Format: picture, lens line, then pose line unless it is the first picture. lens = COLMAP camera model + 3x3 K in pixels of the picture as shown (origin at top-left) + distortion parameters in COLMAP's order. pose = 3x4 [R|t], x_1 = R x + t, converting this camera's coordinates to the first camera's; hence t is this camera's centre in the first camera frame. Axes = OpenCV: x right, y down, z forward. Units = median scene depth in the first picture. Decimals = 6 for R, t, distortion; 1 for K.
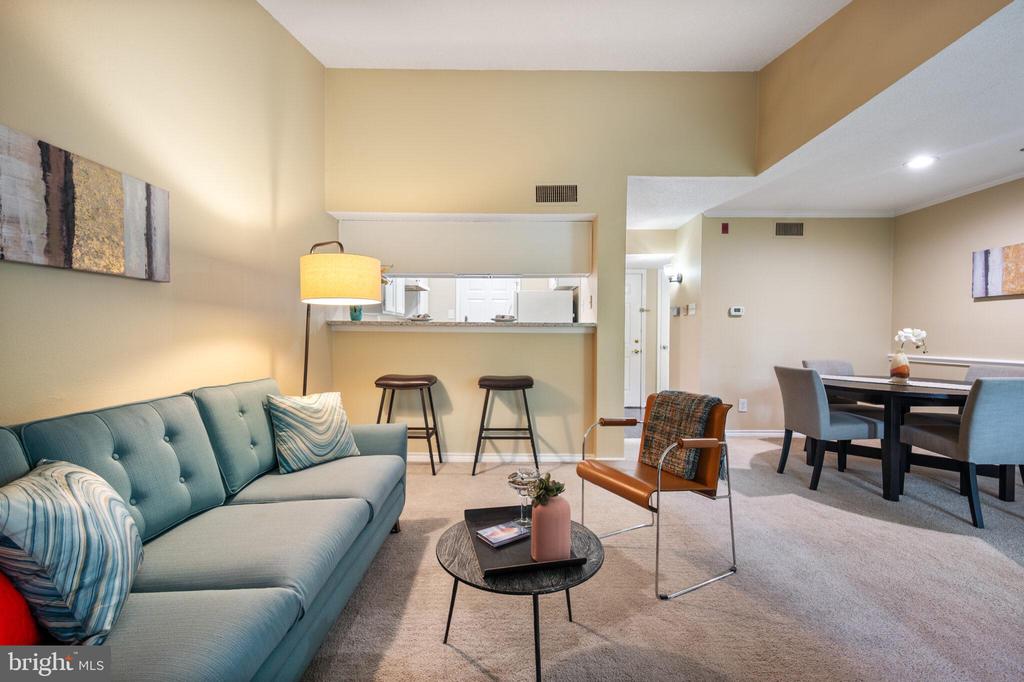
lens RADIAL K [[423.9, 0, 515.1], [0, 423.9, 342.5], [0, 0, 1]] dist [-0.001515, 0.000473]
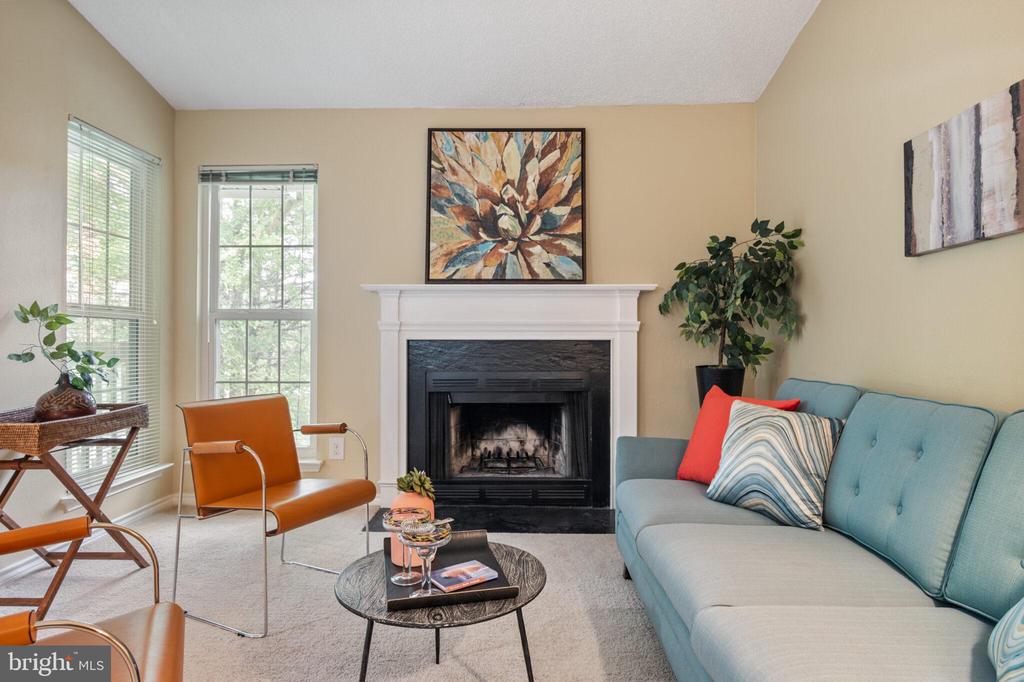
lens RADIAL K [[629.2, 0, 510.9], [0, 629.2, 334.3], [0, 0, 1]] dist [0.008051, 0.004021]
pose [[-0.999625, -0.003001, 0.027212, -0.117538], [-0.002602, 0.999889, 0.014677, 0.003863], [-0.027253, 0.014601, -0.999522, 1.732323]]
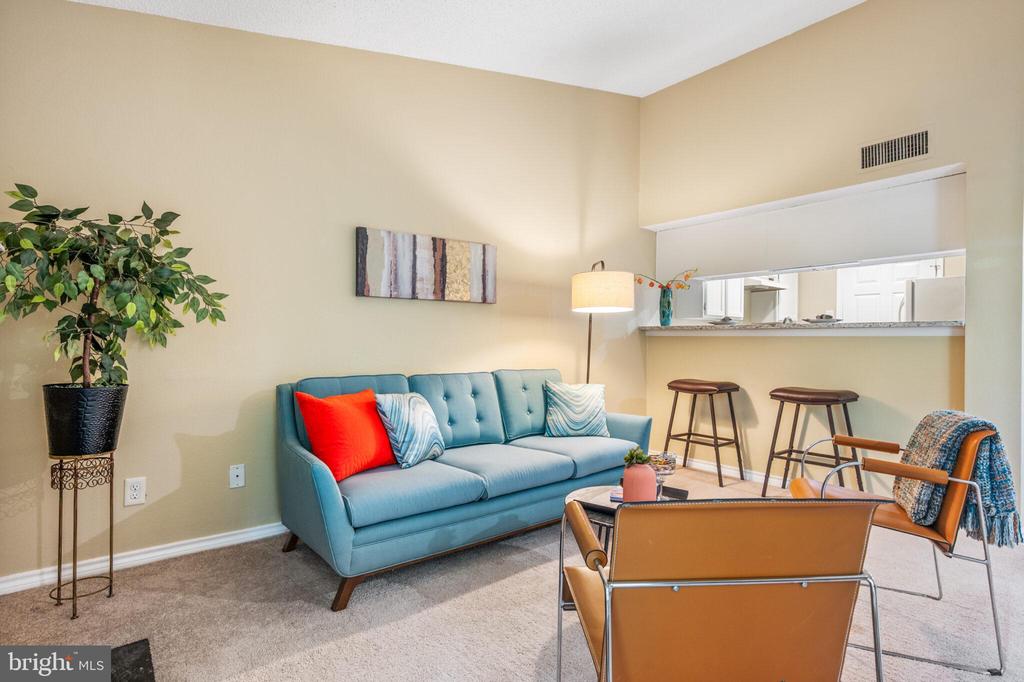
lens RADIAL K [[507.1, 0, 521.3], [0, 507.1, 343.7], [0, 0, 1]] dist [-0.004417, 0.000657]
pose [[0.639548, 0.001786, -0.768749, 0.727275], [-0.020447, 0.999683, -0.014688, 0.035925], [0.768479, 0.025112, 0.639382, -0.138416]]
